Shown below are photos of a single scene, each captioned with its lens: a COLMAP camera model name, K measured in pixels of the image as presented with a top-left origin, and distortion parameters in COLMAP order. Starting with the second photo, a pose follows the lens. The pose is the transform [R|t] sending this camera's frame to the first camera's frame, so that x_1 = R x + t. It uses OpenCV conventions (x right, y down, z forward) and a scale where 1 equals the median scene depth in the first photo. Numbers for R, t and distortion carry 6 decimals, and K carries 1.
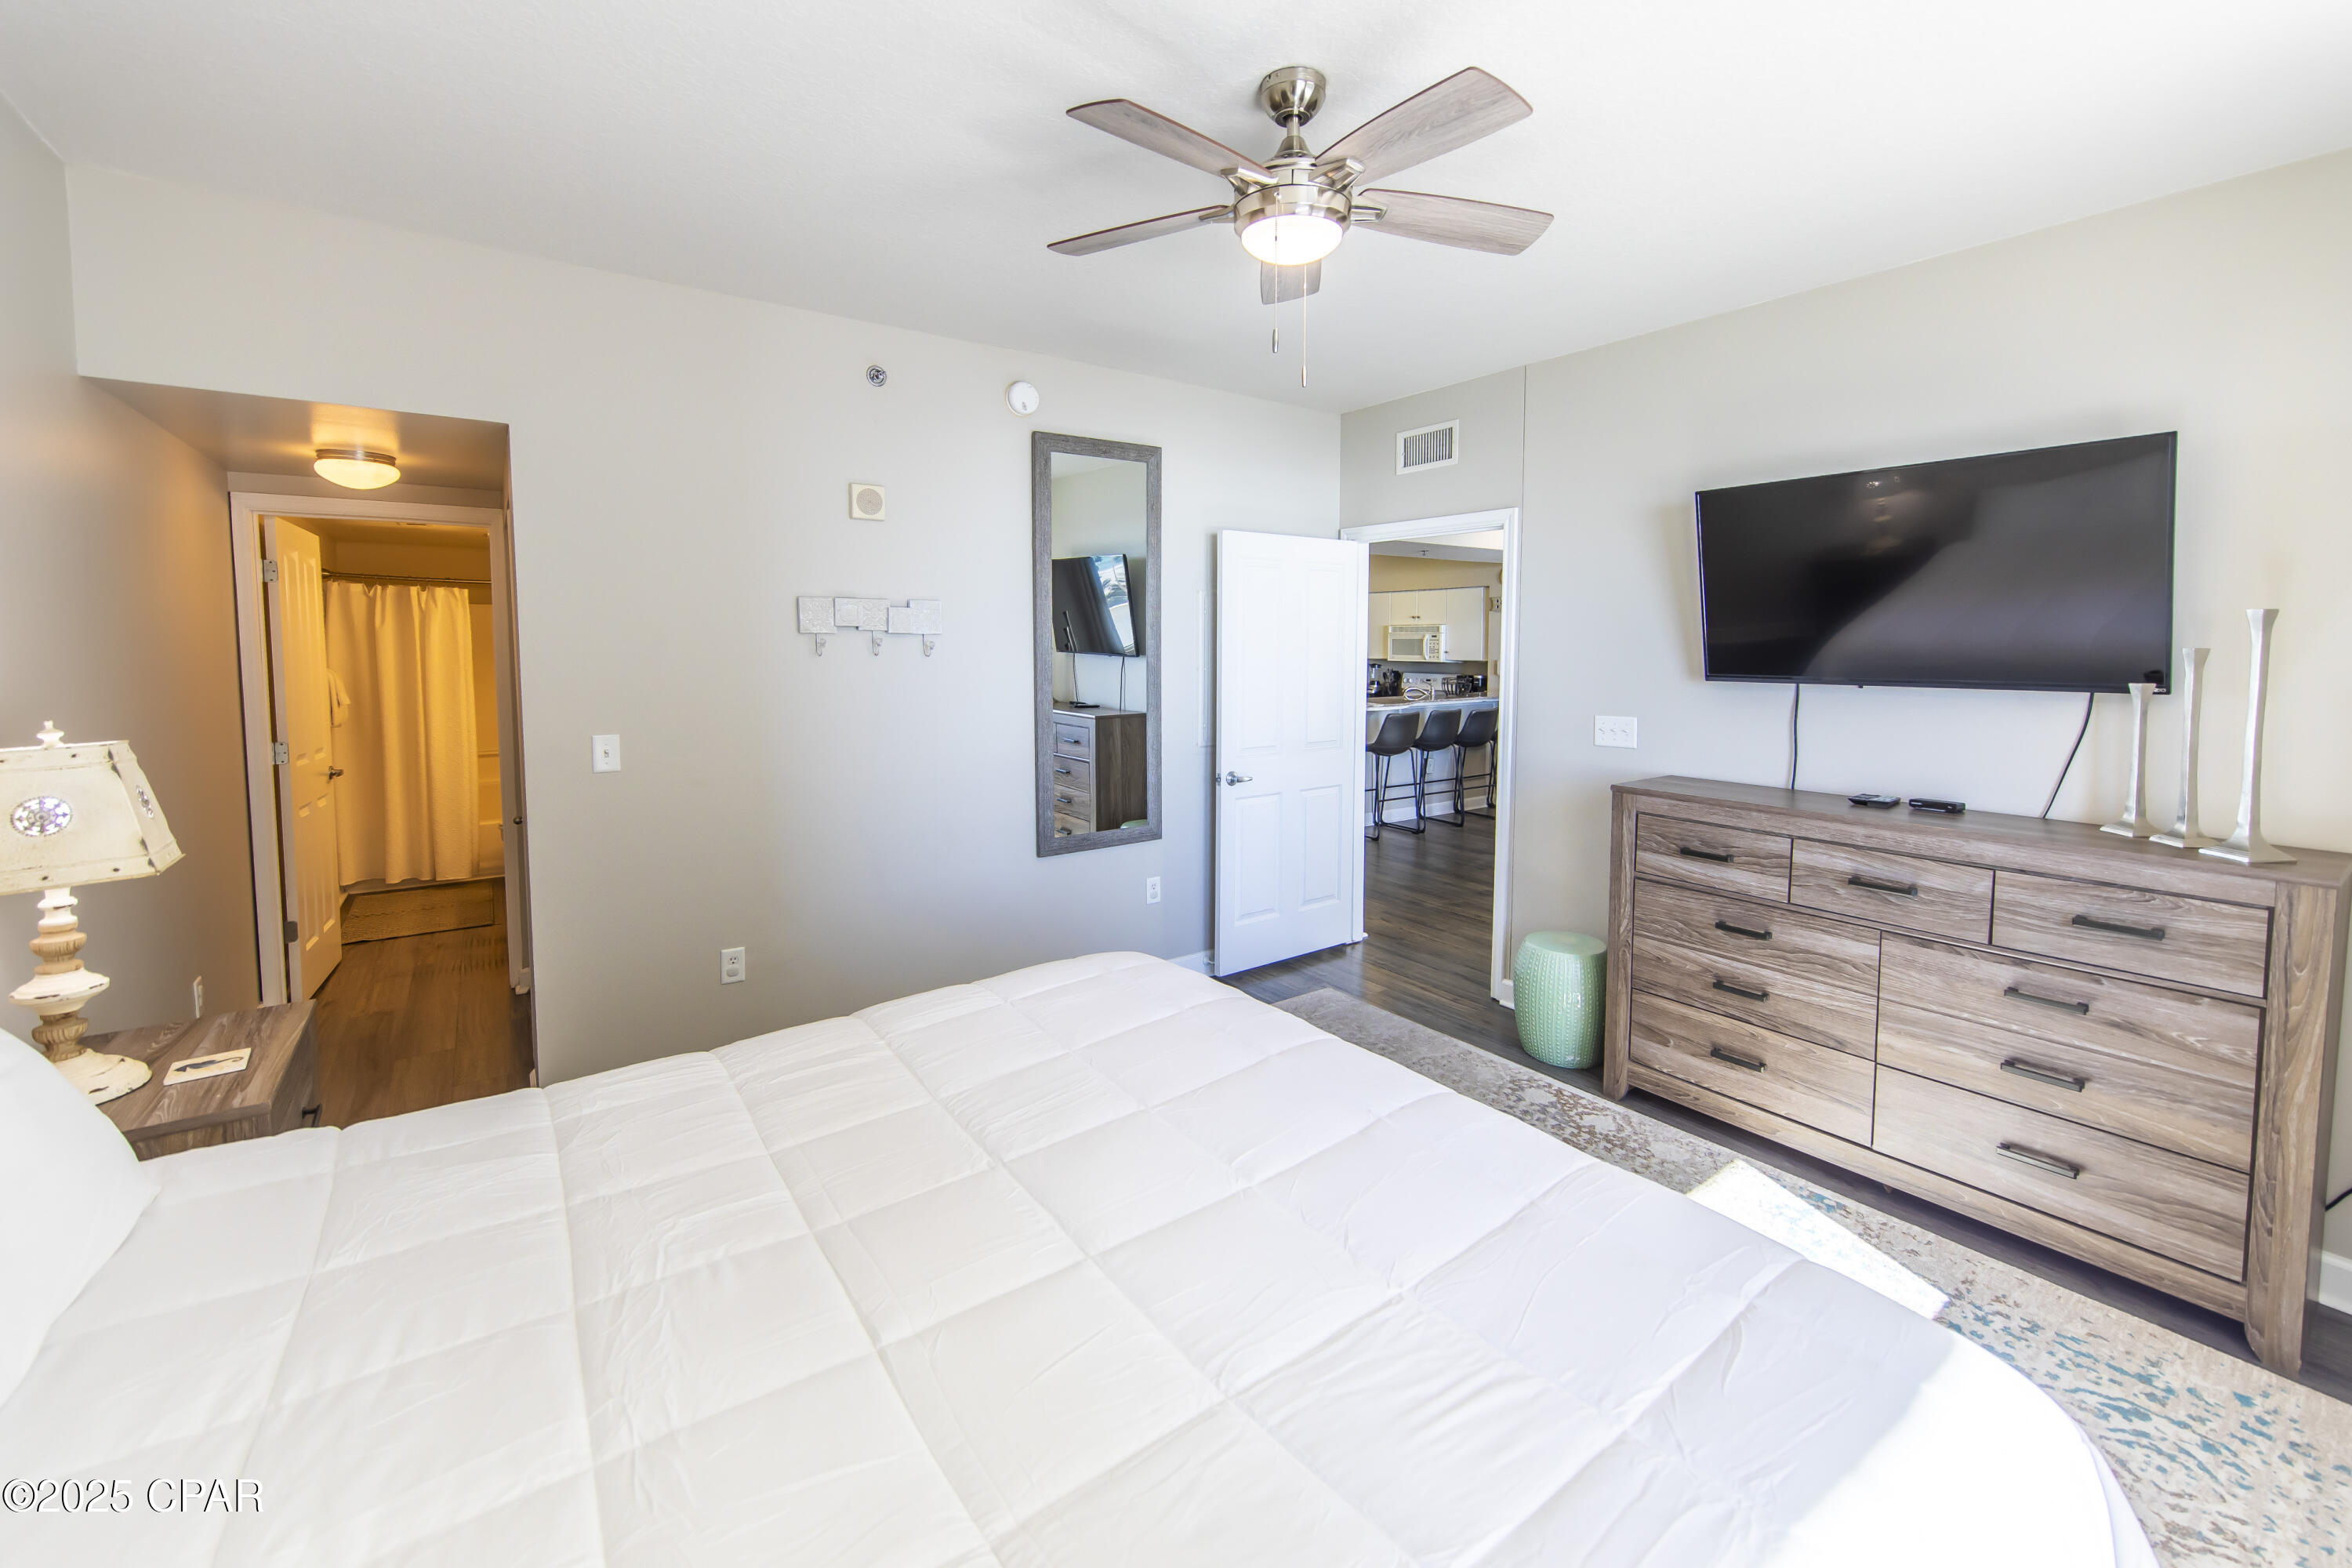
lens RADIAL K [[925.4, 0, 1151.7], [0, 925.4, 715.3], [0, 0, 1]] dist [-0.003545, -0.000398]
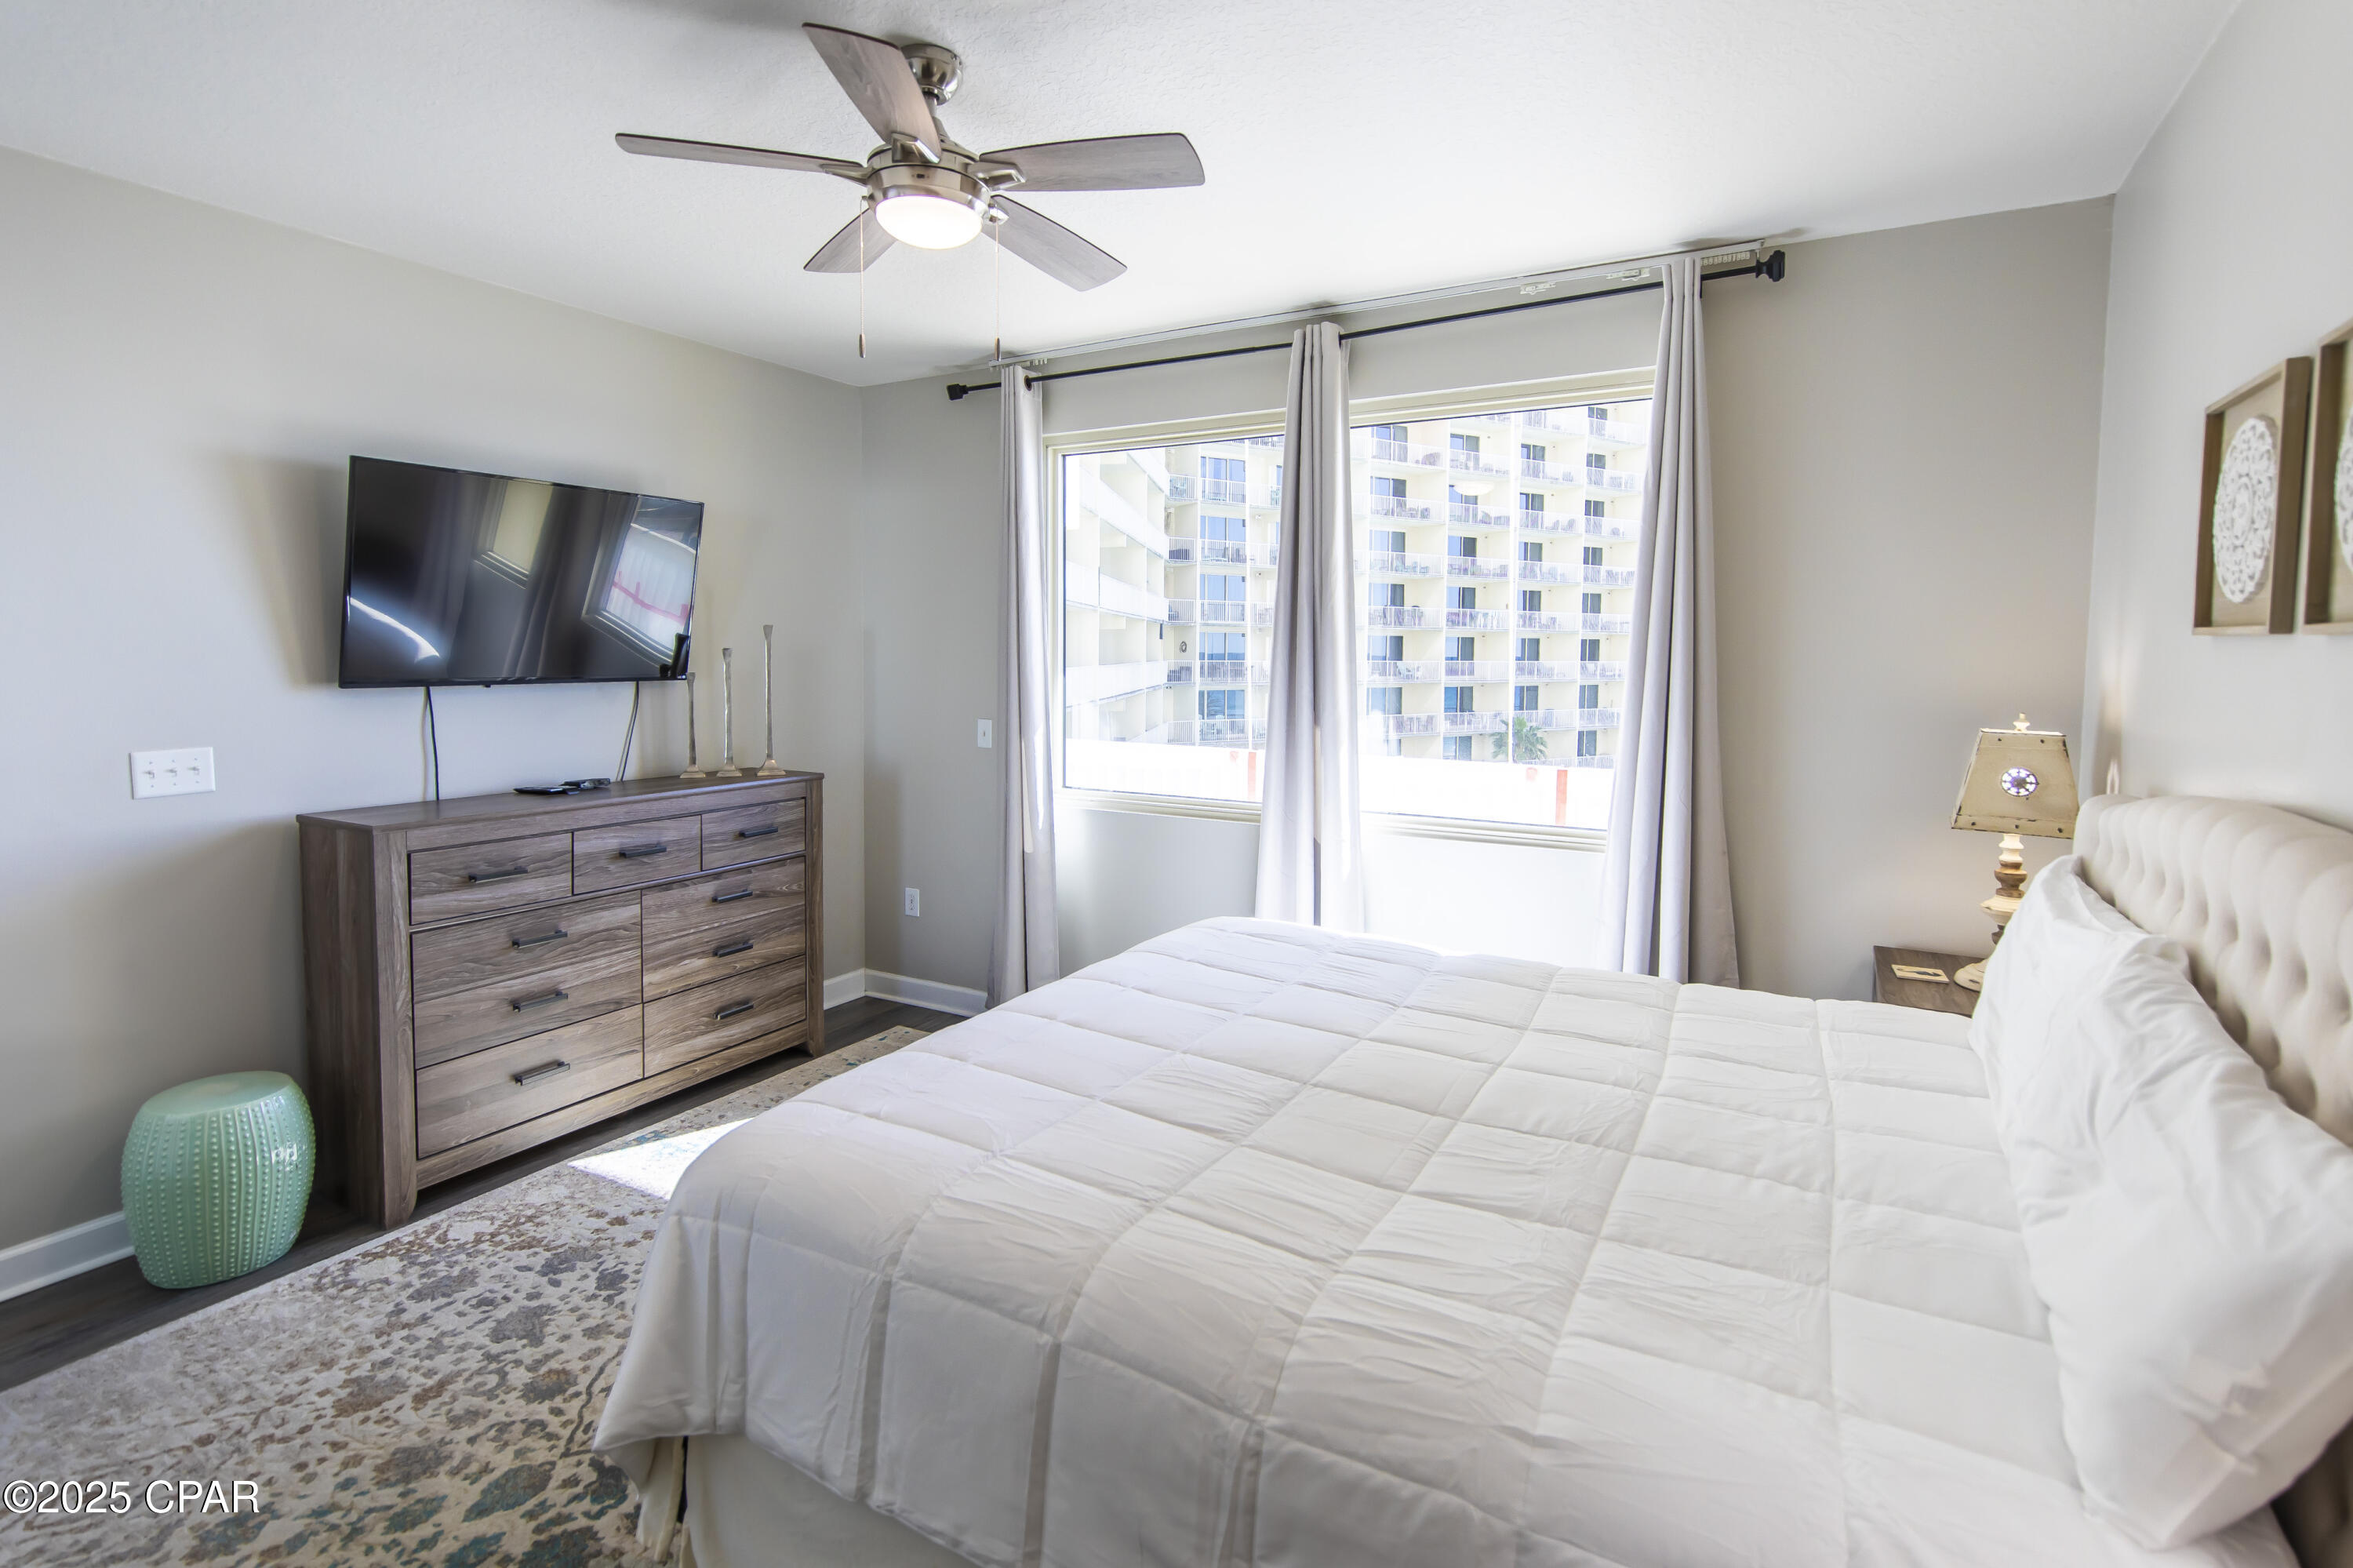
lens RADIAL K [[1128.9, 0, 1161.7], [0, 1128.9, 767.5], [0, 0, 1]] dist [-0.000640, 0.000169]
pose [[-0.430463, -0.091252, 0.897984, -0.711499], [0.064626, 0.989207, 0.131502, -0.061385], [-0.900292, 0.114640, -0.419919, 0.914843]]
